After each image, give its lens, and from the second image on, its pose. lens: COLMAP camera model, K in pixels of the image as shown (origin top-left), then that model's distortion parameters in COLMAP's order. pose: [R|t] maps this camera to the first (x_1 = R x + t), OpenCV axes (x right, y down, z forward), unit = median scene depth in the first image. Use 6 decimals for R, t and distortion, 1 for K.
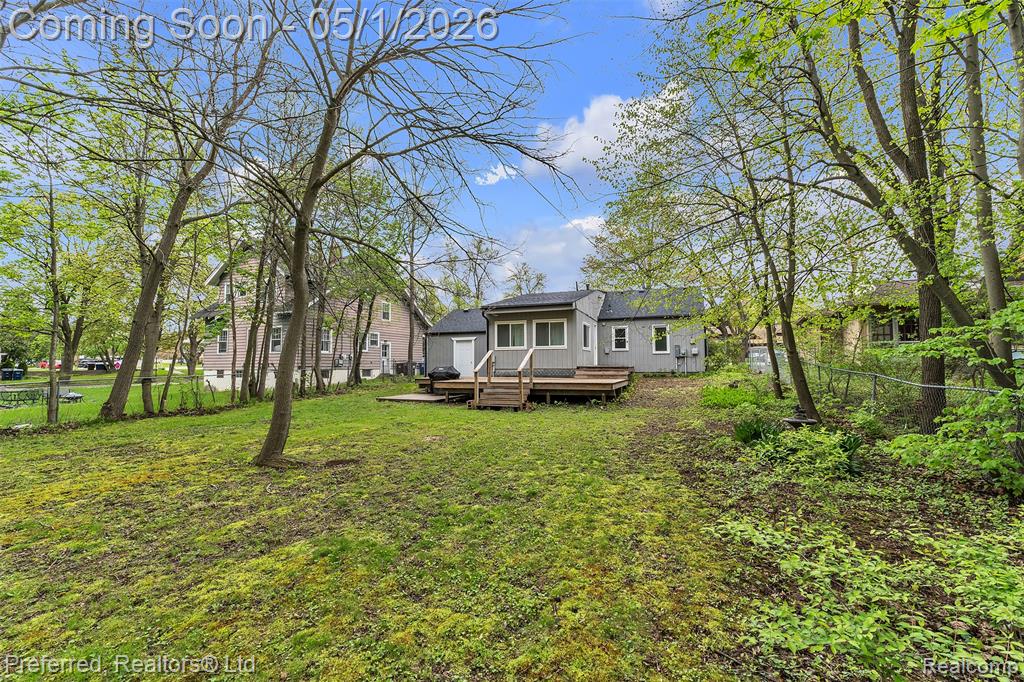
lens RADIAL K [[429.3, 0, 512.0], [0, 429.3, 341.0], [0, 0, 1]] dist [0.003239, 0.000188]
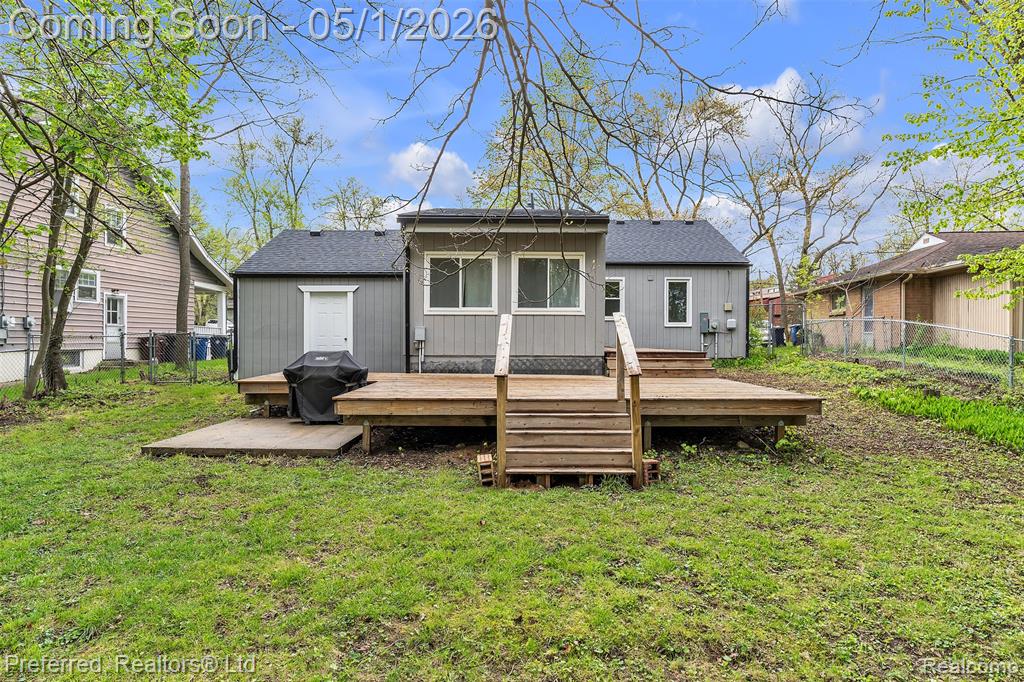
lens RADIAL K [[576.9, 0, 512.0], [0, 576.9, 341.0], [0, 0, 1]] dist [-0.002579, -0.000783]
pose [[0.936870, 0.005882, 0.349629, -0.146996], [-0.027645, 0.997975, 0.057286, 0.010349], [-0.348584, -0.063335, 0.935135, 0.346528]]
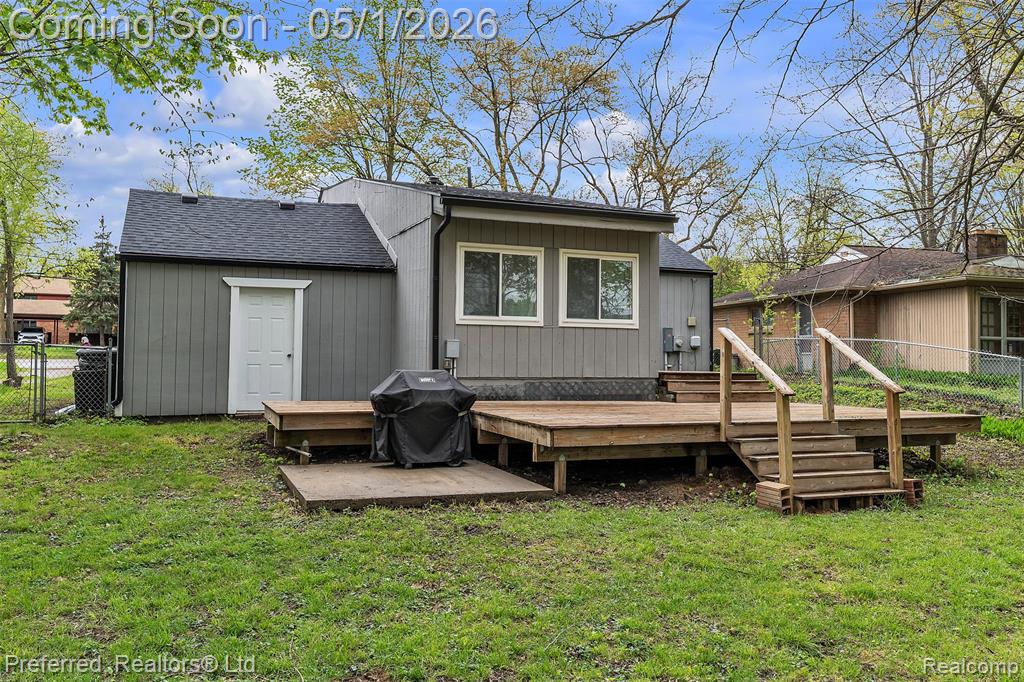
lens RADIAL K [[828.4, 0, 493.5], [0, 828.4, 323.5], [0, 0, 1]] dist [-0.000964, -0.002140]
pose [[0.747233, 0.041826, 0.663244, -0.409892], [-0.050947, 0.998686, -0.005581, 0.020370], [-0.662606, -0.029620, 0.748382, 0.420045]]
